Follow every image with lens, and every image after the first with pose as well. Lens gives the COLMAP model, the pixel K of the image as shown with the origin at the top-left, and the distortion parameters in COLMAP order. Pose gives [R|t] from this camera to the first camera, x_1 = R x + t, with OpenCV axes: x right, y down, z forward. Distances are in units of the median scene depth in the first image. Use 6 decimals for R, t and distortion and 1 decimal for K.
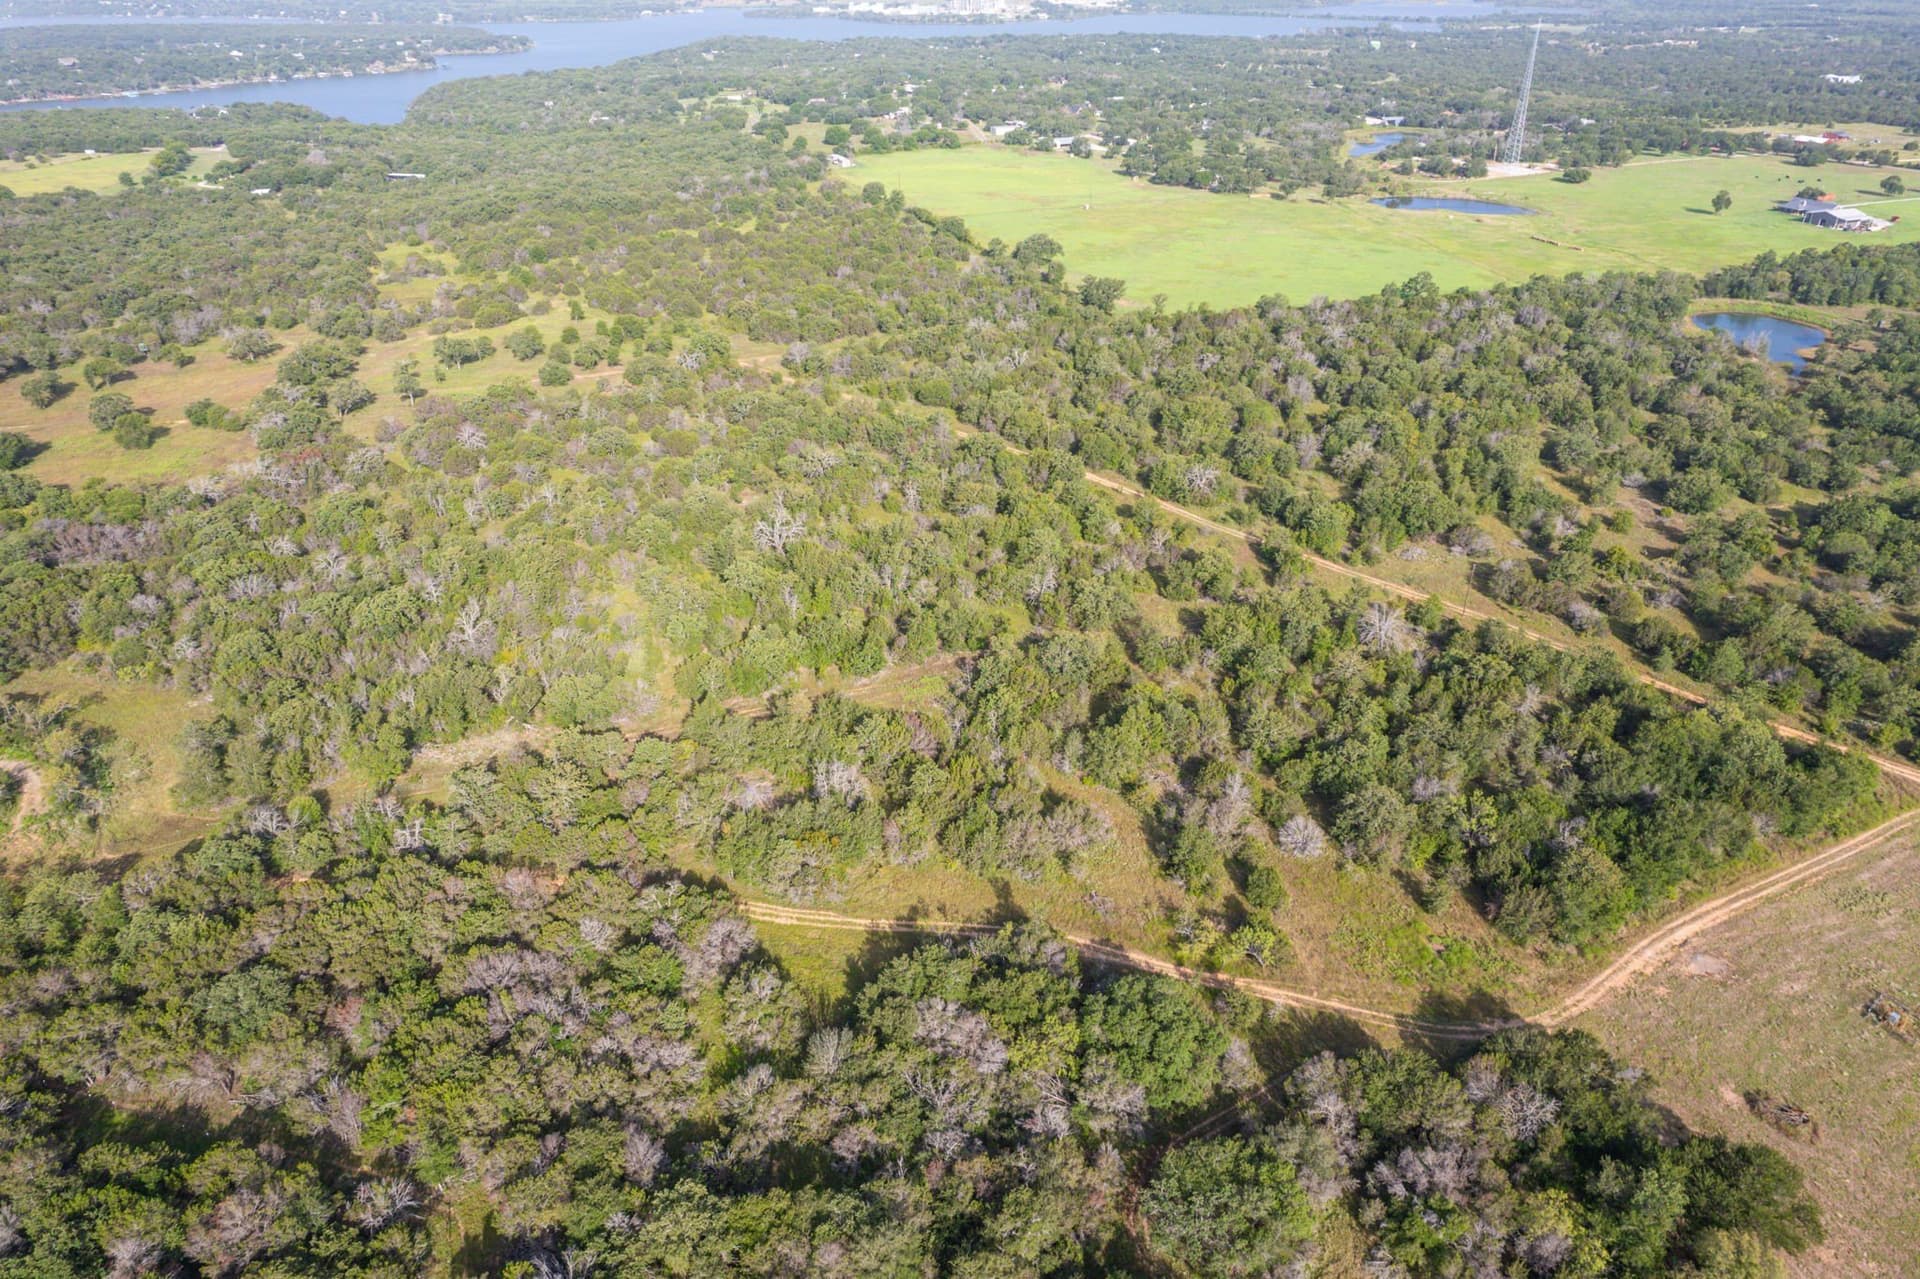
lens RADIAL K [[1227.4, 0, 965.8], [0, 1227.4, 634.0], [0, 0, 1]] dist [-0.080122, 0.075181]
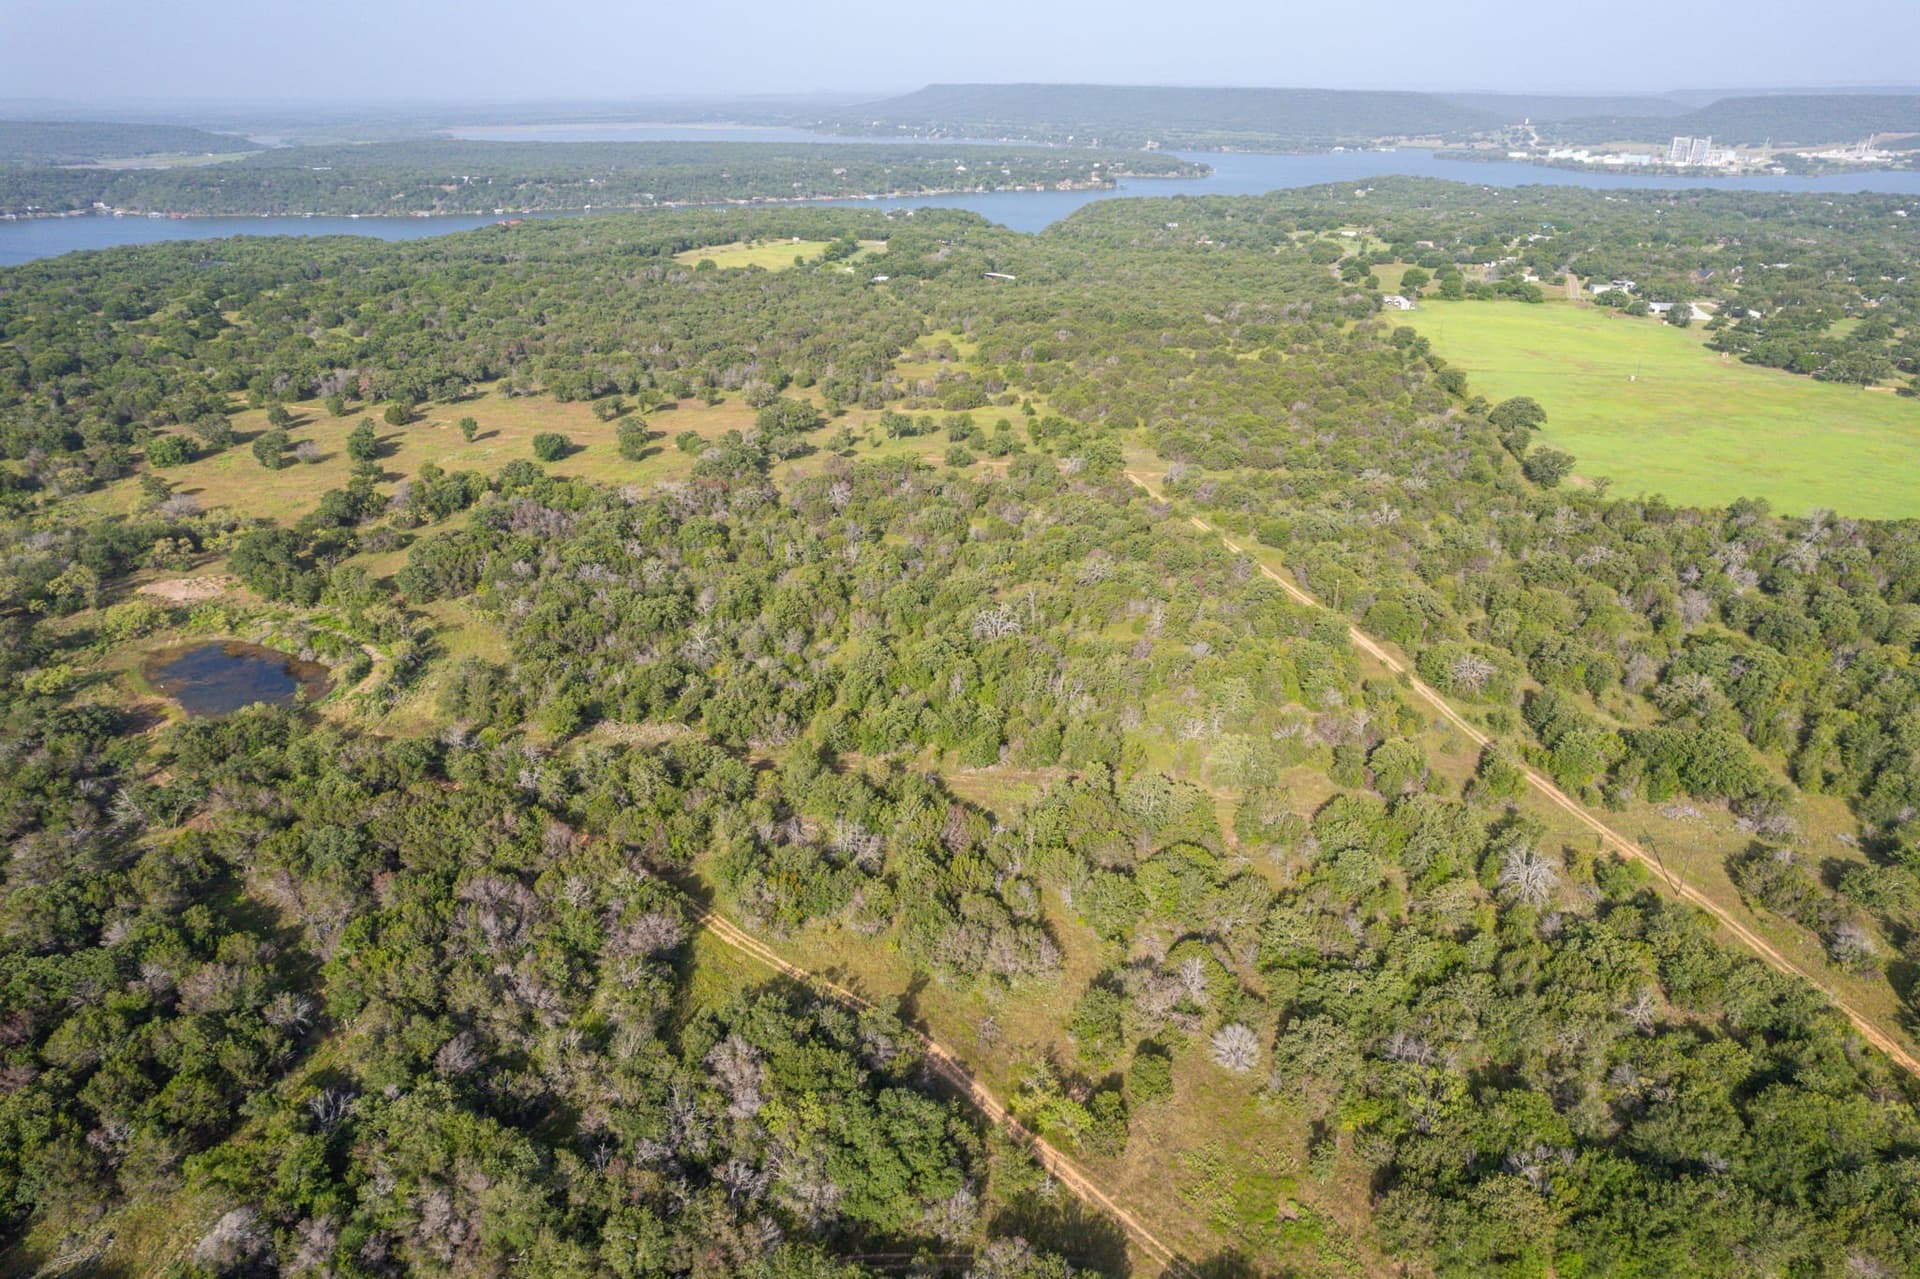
lens RADIAL K [[1231.7, 0, 968.0], [0, 1231.7, 630.9], [0, 0, 1]] dist [-0.080227, 0.074852]
pose [[0.861467, 0.212624, -0.461157, 0.126093], [-0.256257, 0.966035, -0.033297, -0.014084], [0.438414, 0.146859, 0.886693, 0.017608]]
